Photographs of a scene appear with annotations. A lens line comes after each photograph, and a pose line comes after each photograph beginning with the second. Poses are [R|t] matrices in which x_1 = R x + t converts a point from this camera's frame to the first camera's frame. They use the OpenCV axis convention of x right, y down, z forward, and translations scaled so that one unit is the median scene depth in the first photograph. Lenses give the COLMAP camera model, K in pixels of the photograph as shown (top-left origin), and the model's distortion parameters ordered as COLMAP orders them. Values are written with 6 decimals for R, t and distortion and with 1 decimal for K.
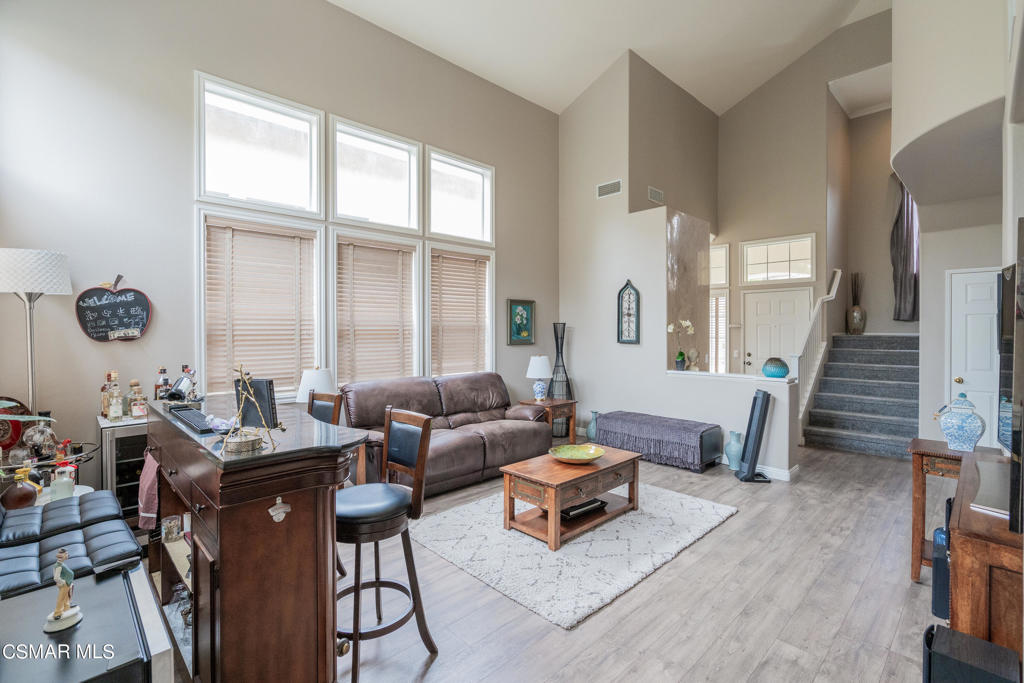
lens RADIAL K [[467.9, 0, 515.0], [0, 467.9, 335.7], [0, 0, 1]] dist [-0.003861, 0.000842]
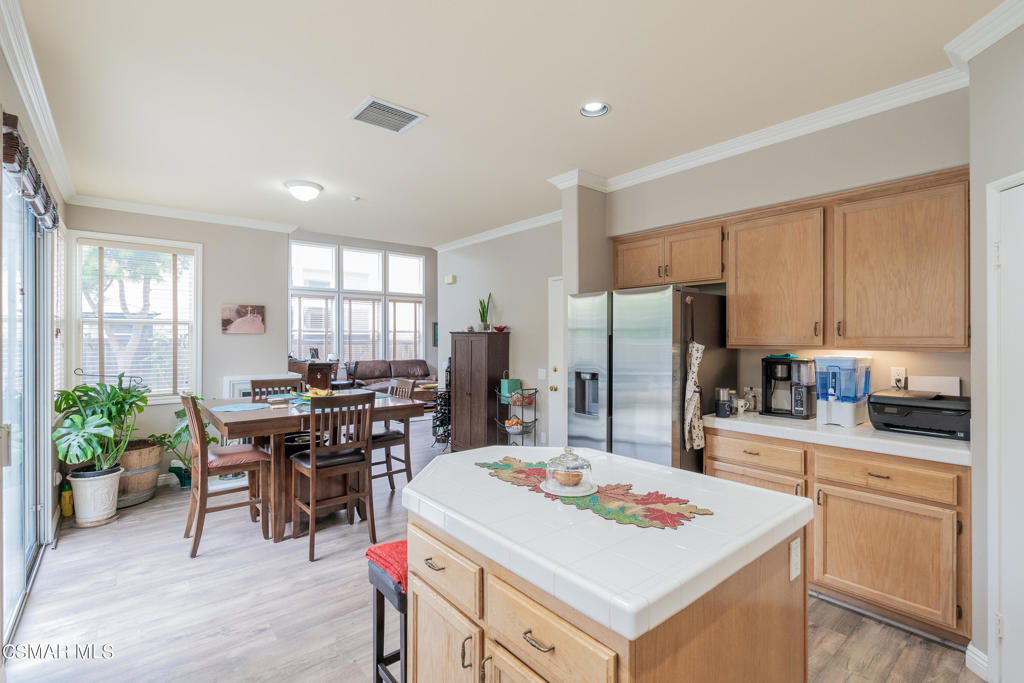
lens RADIAL K [[467.9, 0, 508.8], [0, 467.9, 337.9], [0, 0, 1]] dist [-0.003861, 0.000842]
pose [[0.996576, 0.001669, -0.082664, 0.519642], [-0.002214, 0.999976, -0.006500, -0.001062], [0.082651, 0.006661, 0.996556, -1.025397]]
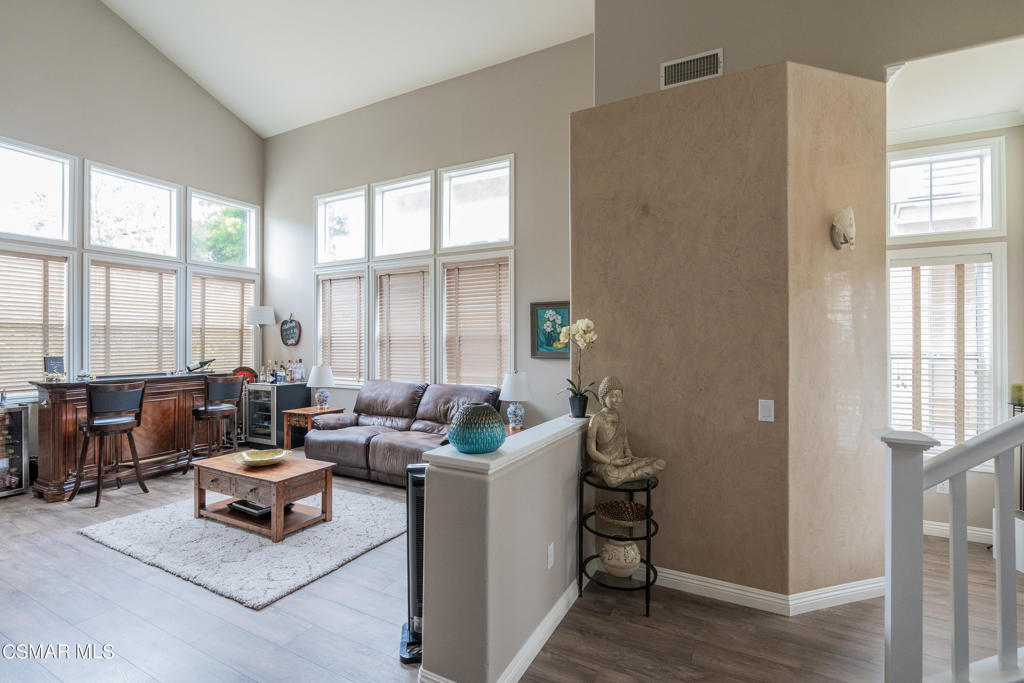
lens RADIAL K [[467.9, 0, 511.5], [0, 467.9, 342.4], [0, 0, 1]] dist [-0.003861, 0.000842]
pose [[0.307459, 0.000763, -0.951561, 0.868597], [-0.012478, 0.999917, -0.003230, -0.005020], [0.951479, 0.012866, 0.307443, 0.808089]]
